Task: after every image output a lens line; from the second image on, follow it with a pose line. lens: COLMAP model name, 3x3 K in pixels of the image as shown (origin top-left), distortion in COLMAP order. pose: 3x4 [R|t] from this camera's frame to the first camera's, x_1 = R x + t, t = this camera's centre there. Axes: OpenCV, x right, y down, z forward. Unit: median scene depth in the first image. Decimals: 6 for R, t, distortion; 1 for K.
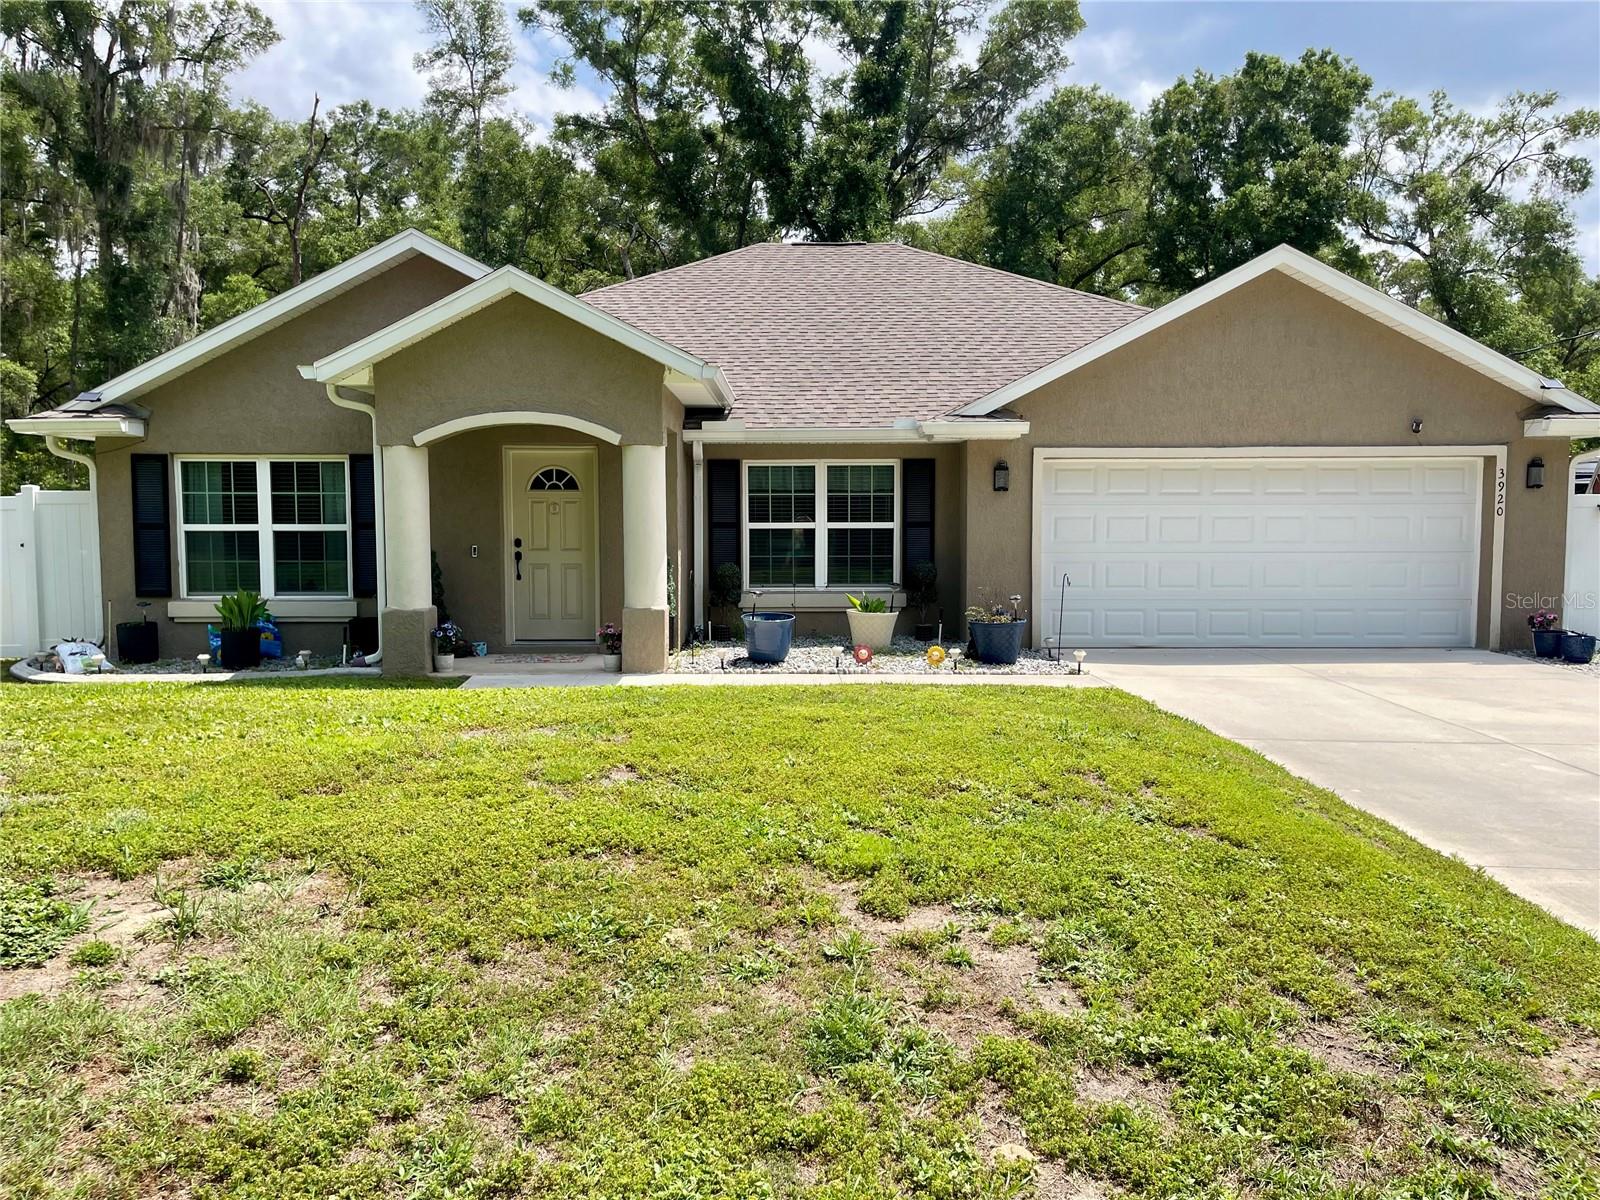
lens RADIAL K [[1217.1, 0, 793.6], [0, 1217.1, 588.4], [0, 0, 1]] dist [0.034768, -0.053761]
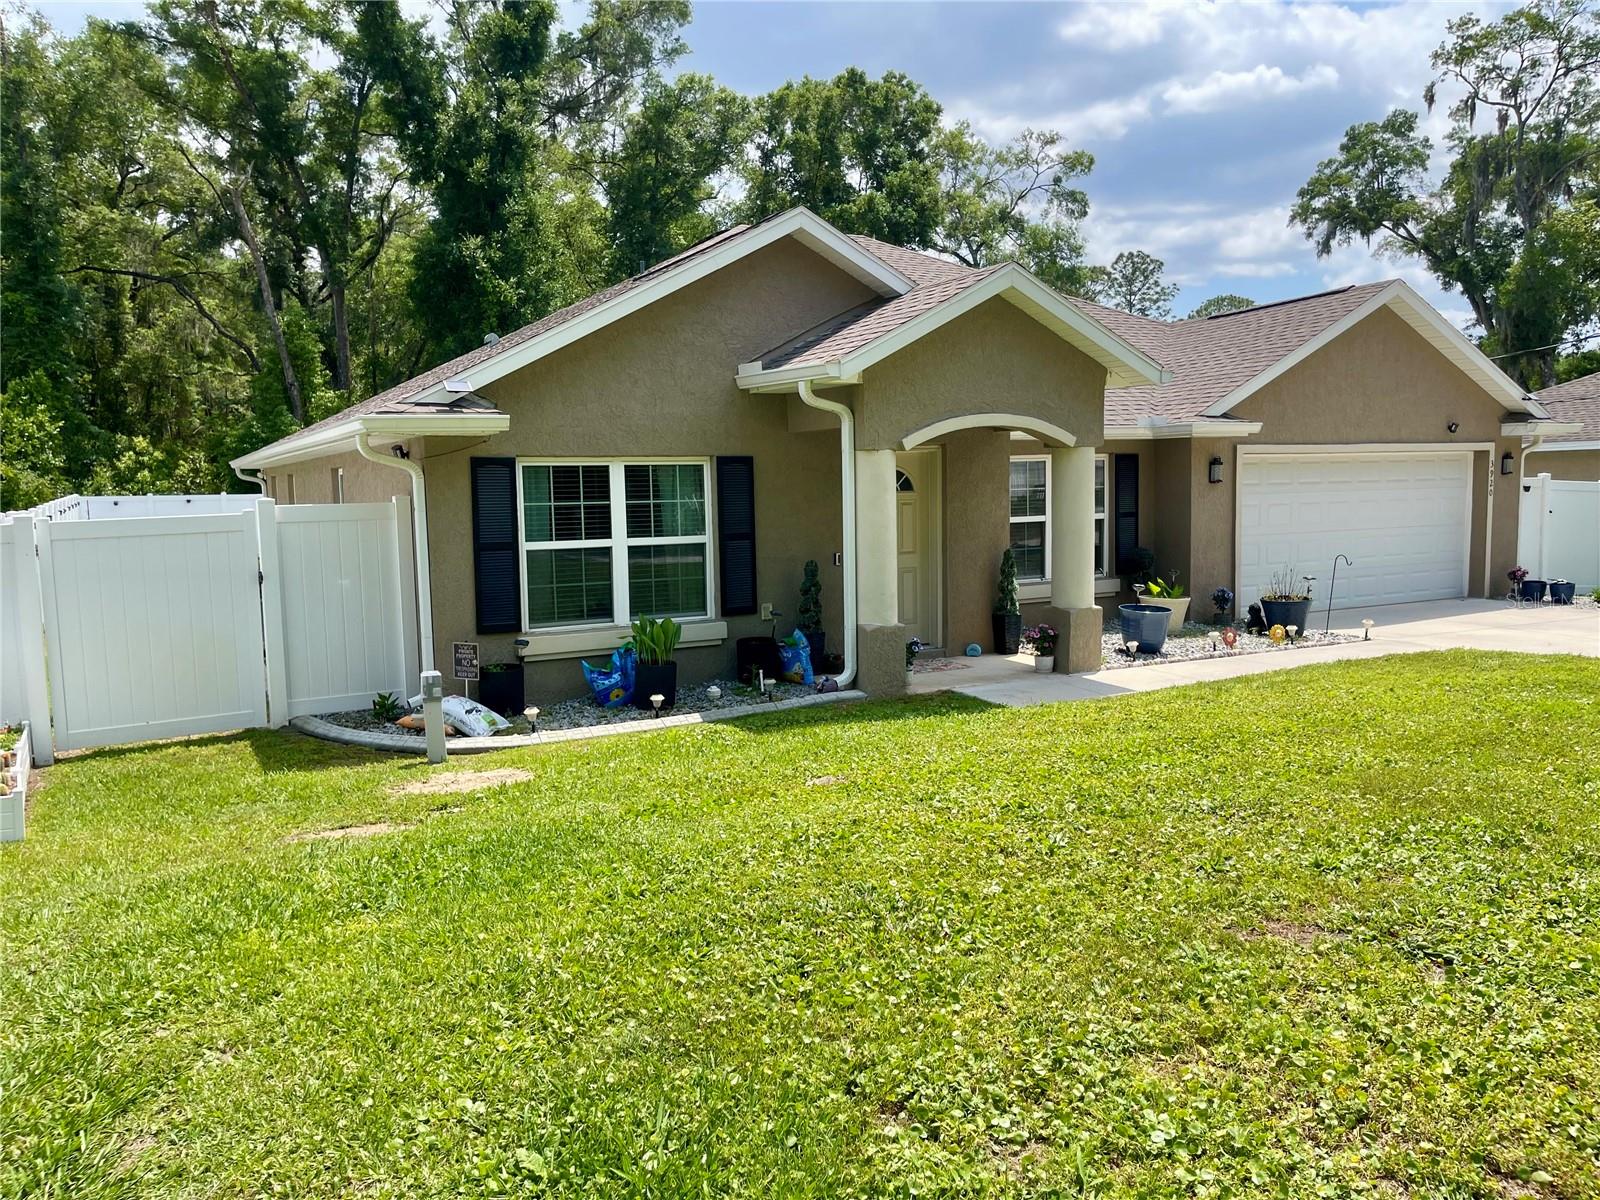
lens RADIAL K [[1217.1, 0, 800.2], [0, 1217.1, 597.4], [0, 0, 1]] dist [0.034768, -0.053761]
pose [[0.878235, -0.061674, 0.474236, -0.714767], [0.047864, 0.998006, 0.041150, -0.039611], [-0.475828, -0.013440, 0.879435, 0.185567]]
